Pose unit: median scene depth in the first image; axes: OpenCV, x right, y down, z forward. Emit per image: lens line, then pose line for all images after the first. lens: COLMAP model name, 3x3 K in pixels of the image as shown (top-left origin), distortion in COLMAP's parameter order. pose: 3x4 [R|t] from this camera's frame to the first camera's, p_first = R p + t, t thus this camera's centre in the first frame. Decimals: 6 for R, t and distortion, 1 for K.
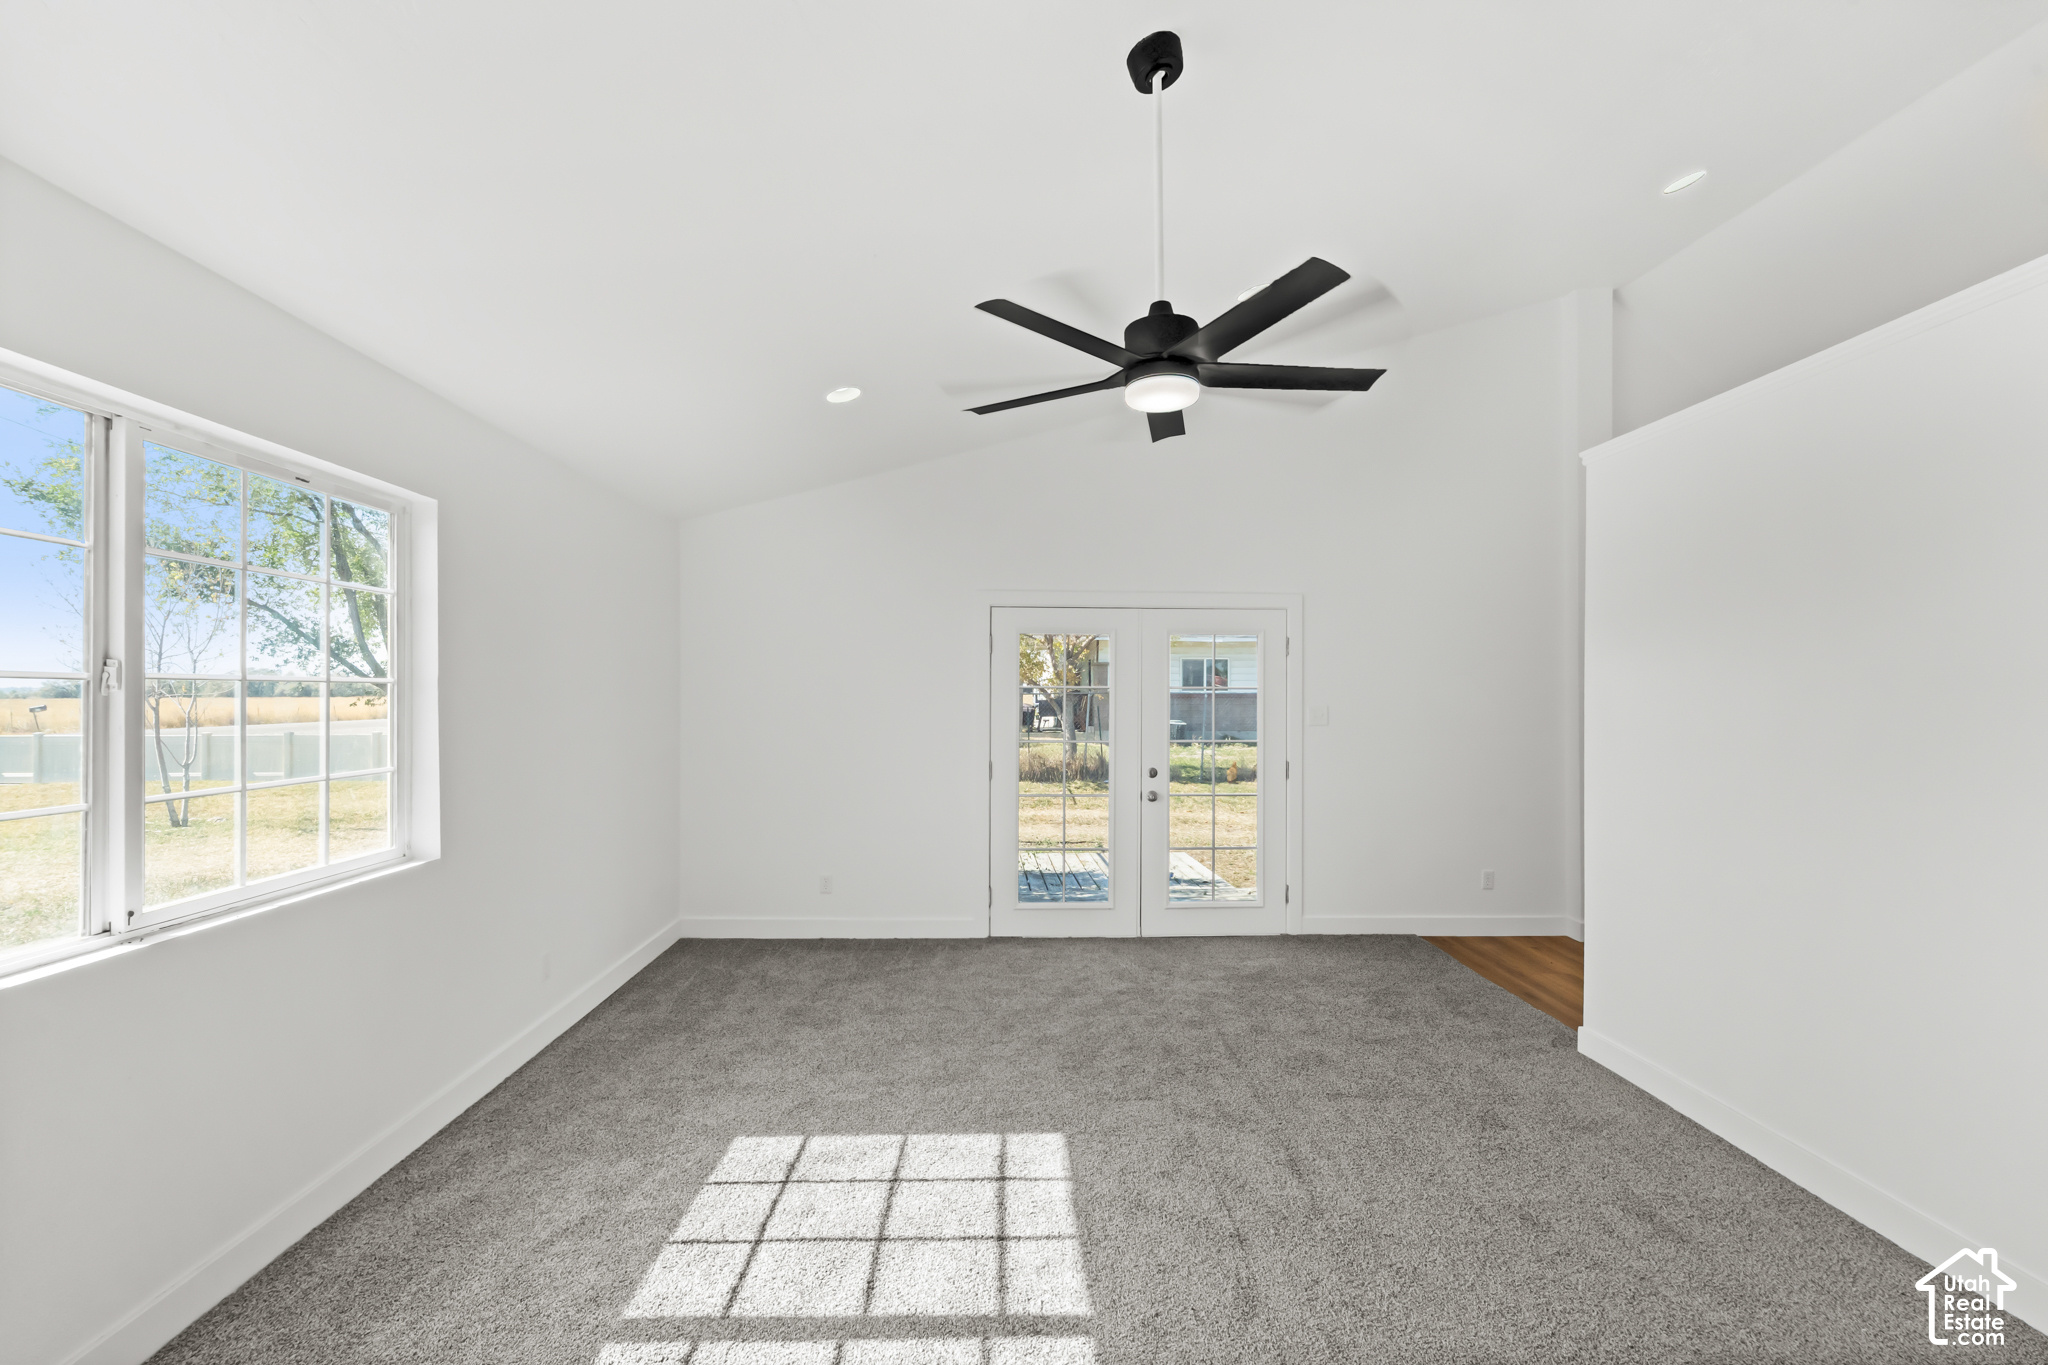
lens RADIAL K [[849.9, 0, 1023.6], [0, 849.9, 685.7], [0, 0, 1]] dist [0.003021, -0.001762]
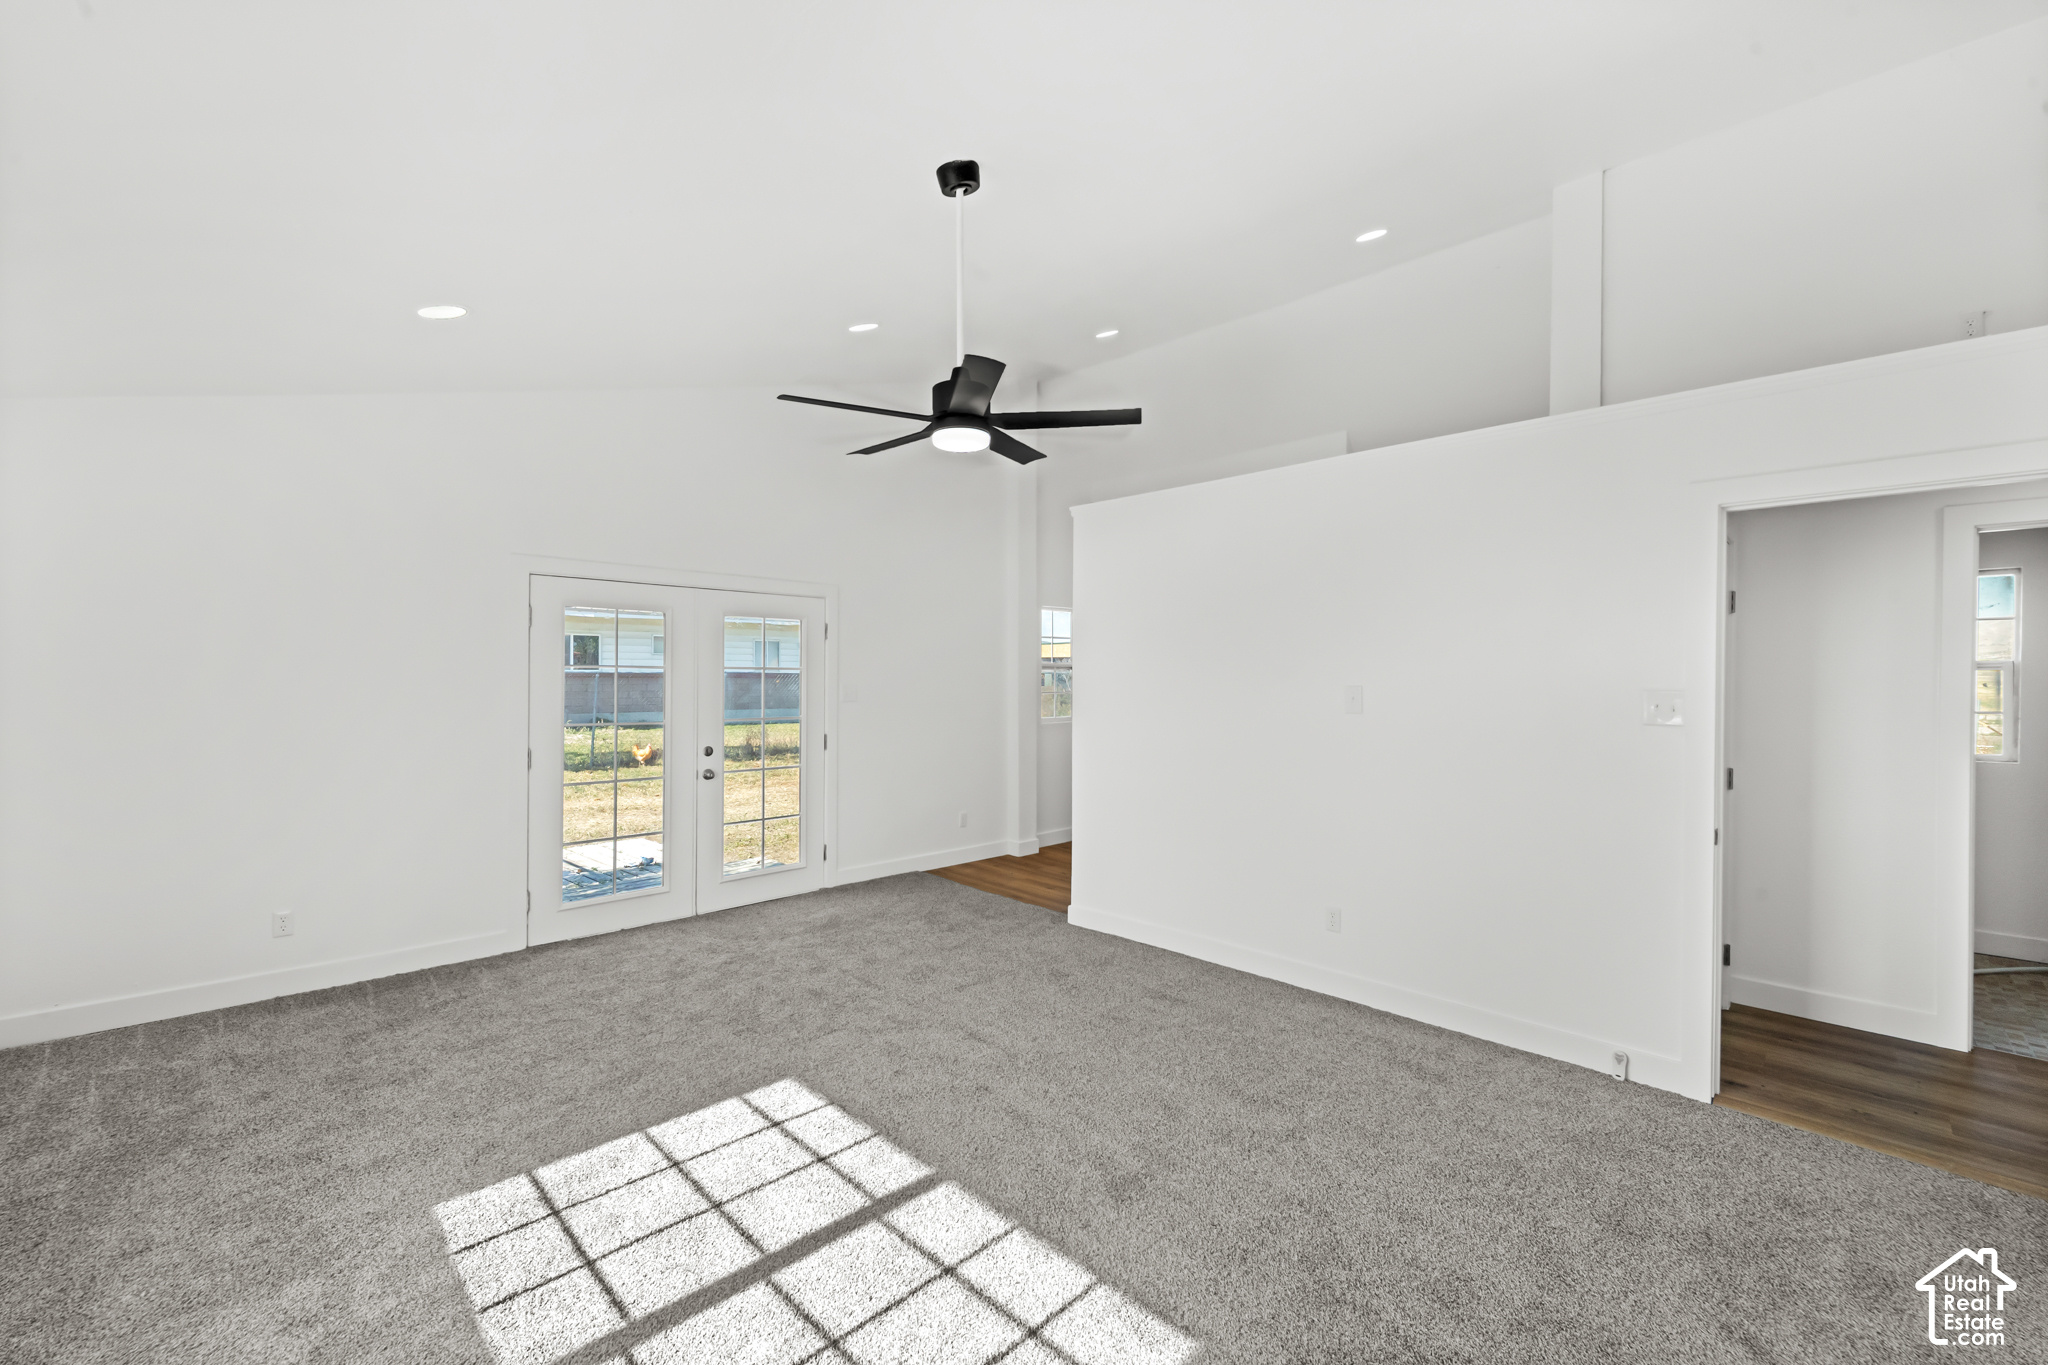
lens RADIAL K [[849.9, 0, 1027.0], [0, 849.9, 680.3], [0, 0, 1]] dist [0.003021, -0.001762]
pose [[0.727494, -0.000402, 0.686114, -0.337860], [-0.011393, 0.999855, 0.012666, 0.000048], [-0.686019, -0.017031, 0.727384, 0.004051]]
